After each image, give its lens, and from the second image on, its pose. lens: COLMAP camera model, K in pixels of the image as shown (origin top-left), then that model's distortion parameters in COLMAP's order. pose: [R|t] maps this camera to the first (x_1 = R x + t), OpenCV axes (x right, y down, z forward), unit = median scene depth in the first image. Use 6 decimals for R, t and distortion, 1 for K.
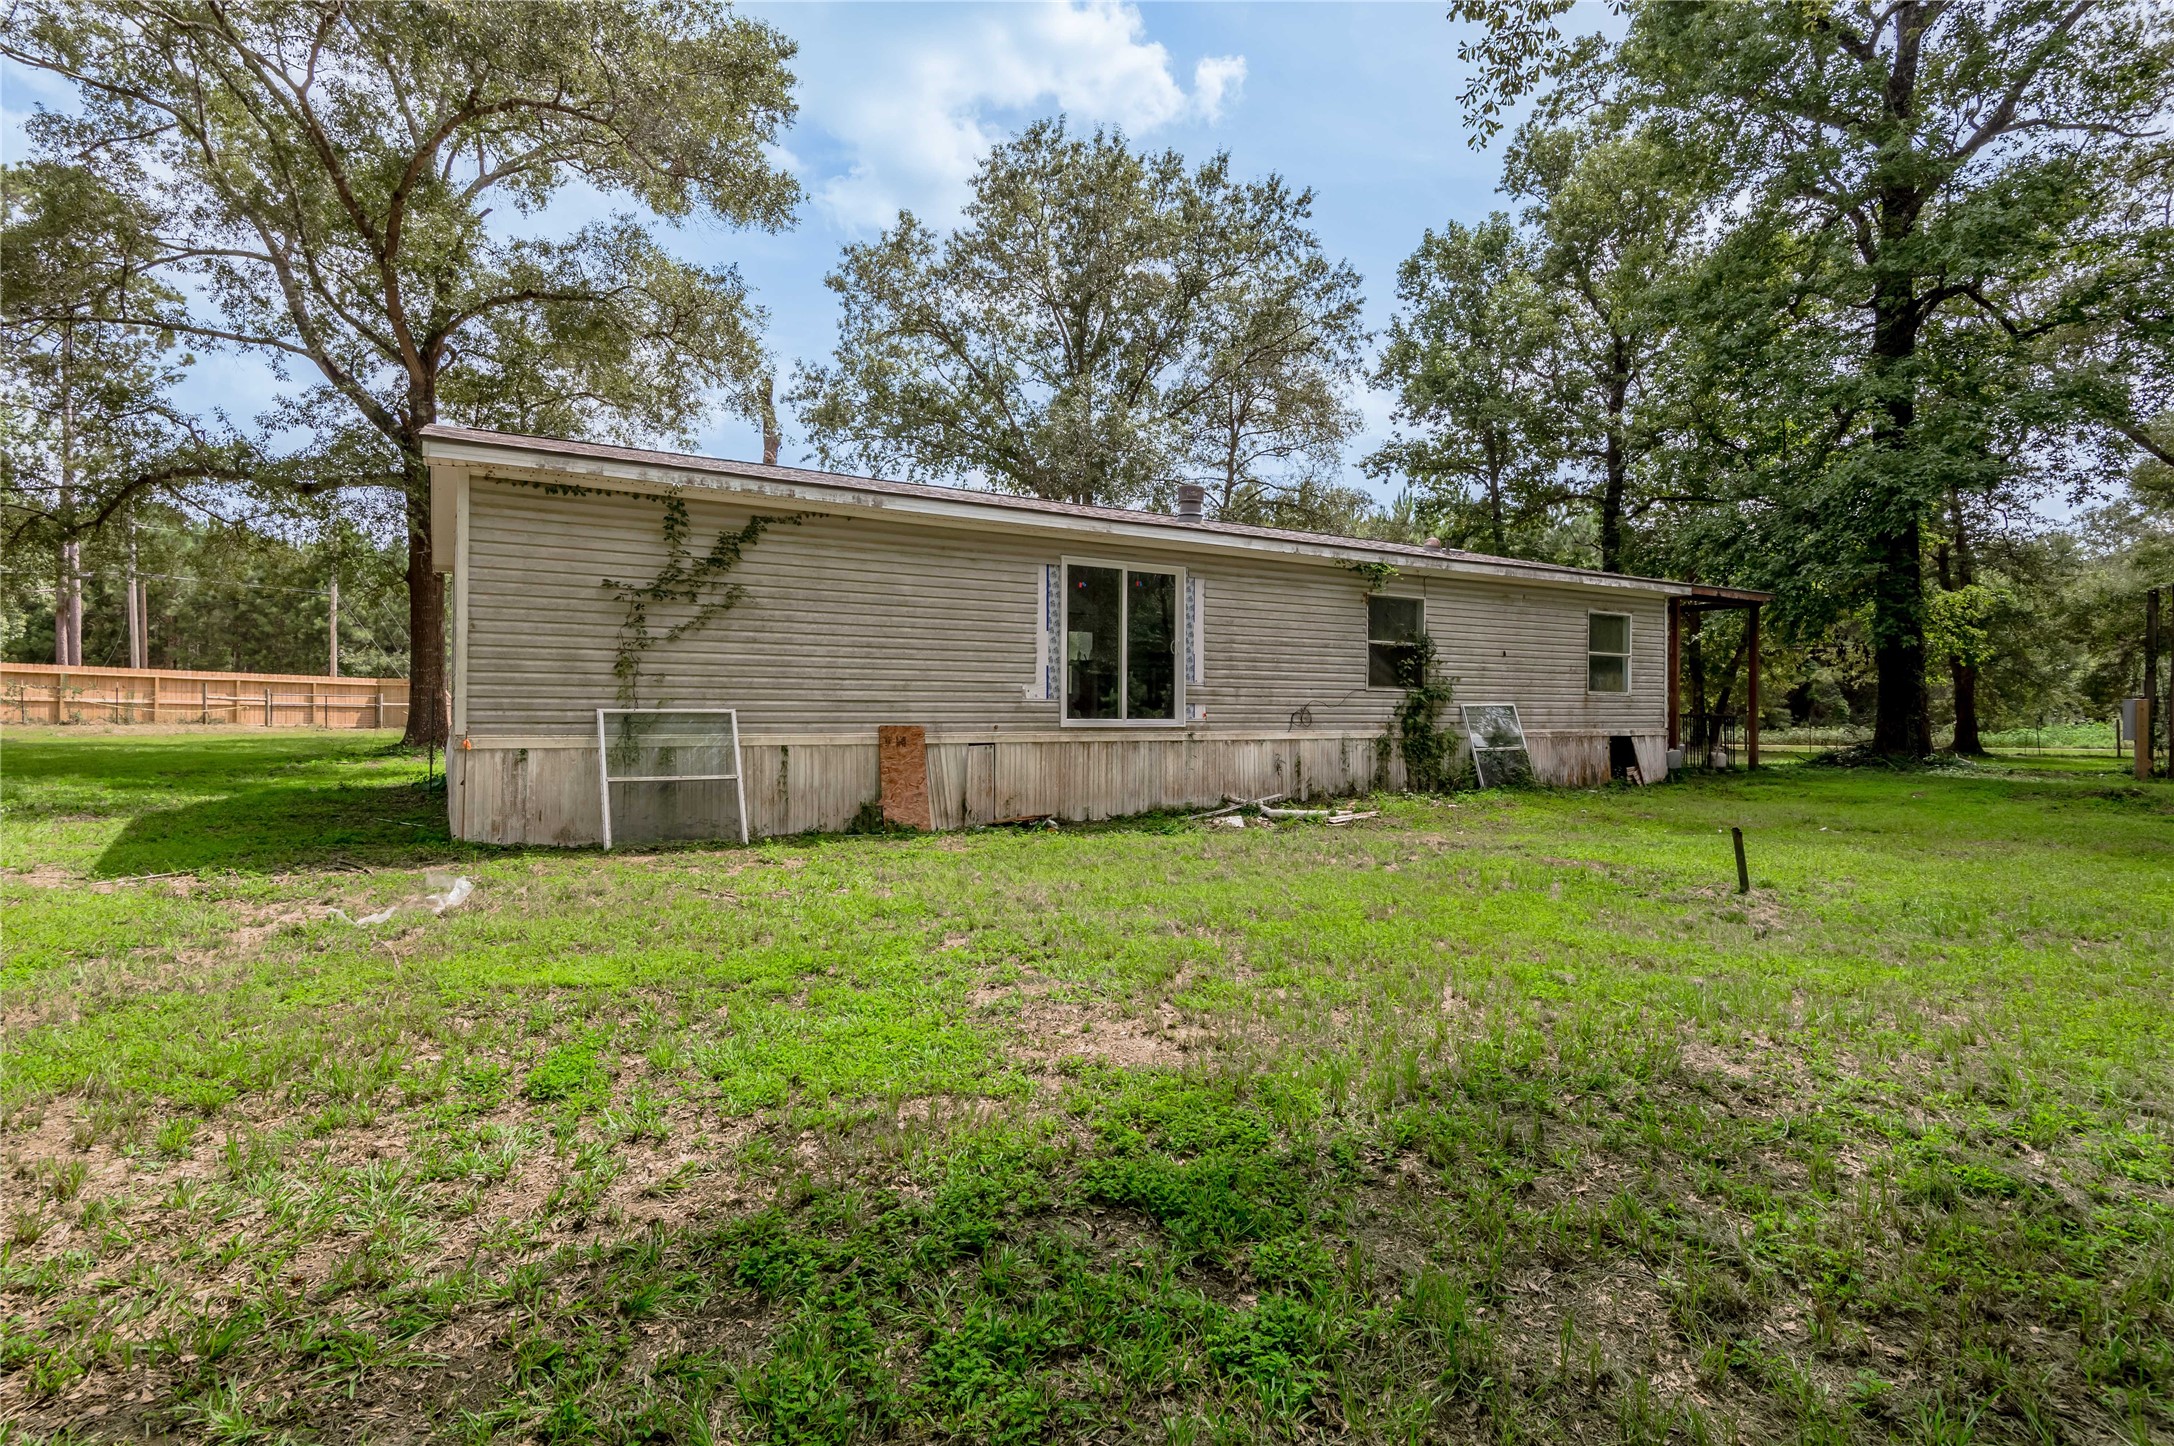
lens RADIAL K [[1004.9, 0, 1087.0], [0, 1004.9, 723.5], [0, 0, 1]] dist [0.002285, -0.000026]
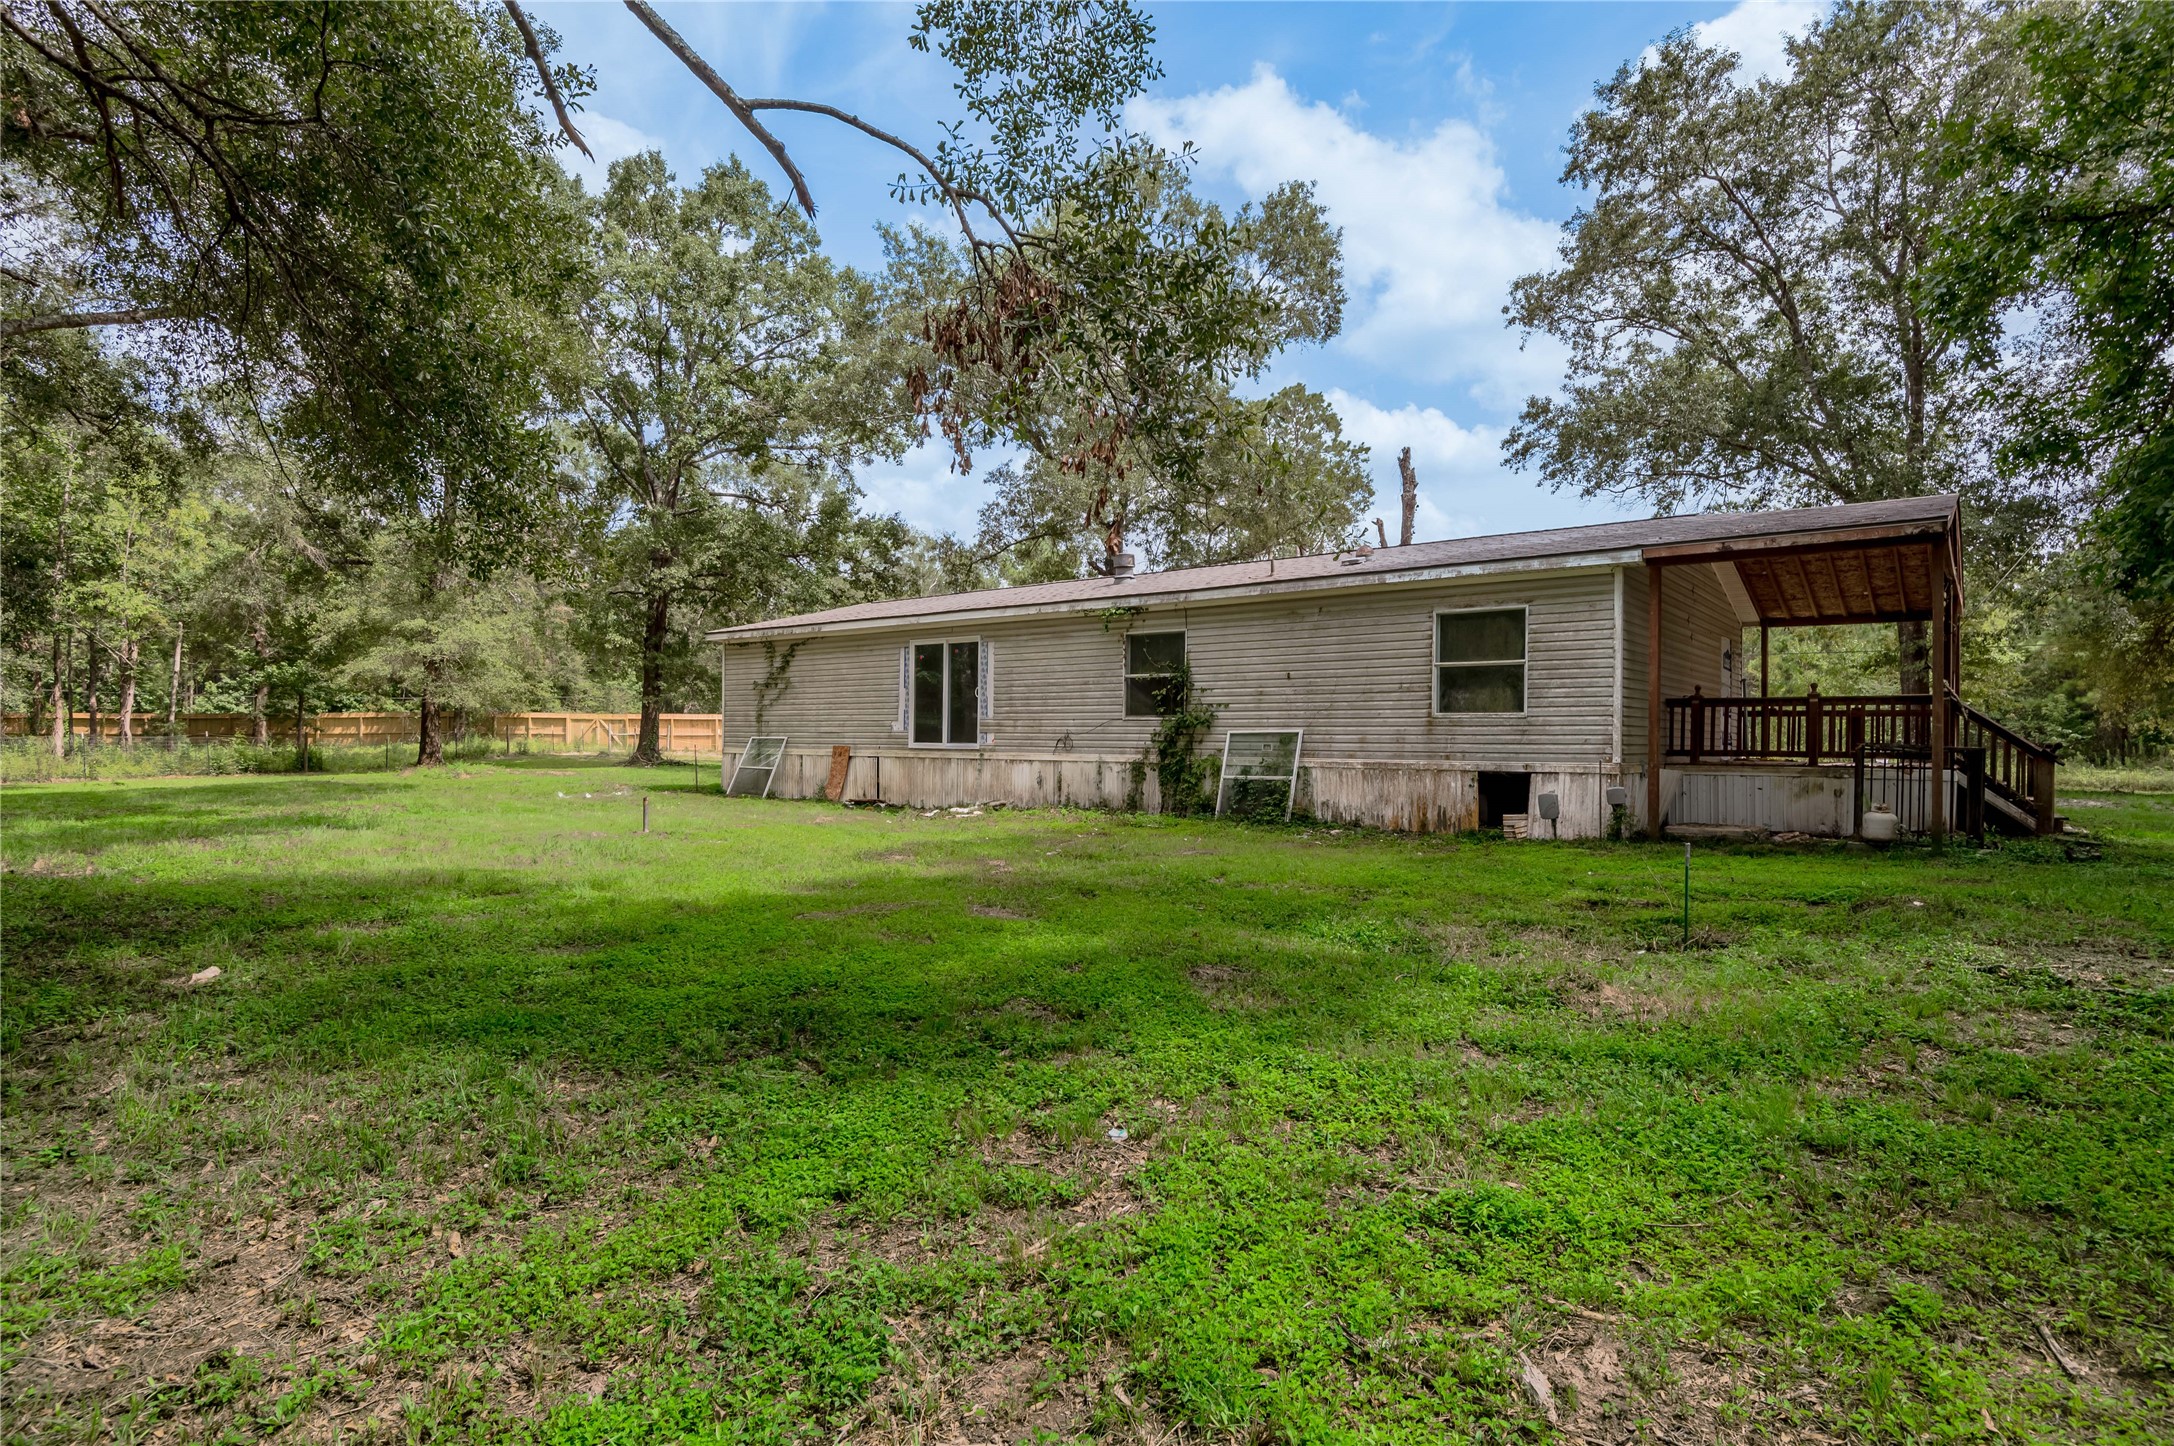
lens RADIAL K [[1064.9, 0, 1087.1], [0, 1064.9, 729.5], [0, 0, 1]] dist [-0.001558, -0.000020]
pose [[0.400968, -0.014879, -0.915971, 1.405758], [-0.020801, 0.999462, -0.025341, 0.009679], [0.915856, 0.029214, 0.400443, 0.502472]]
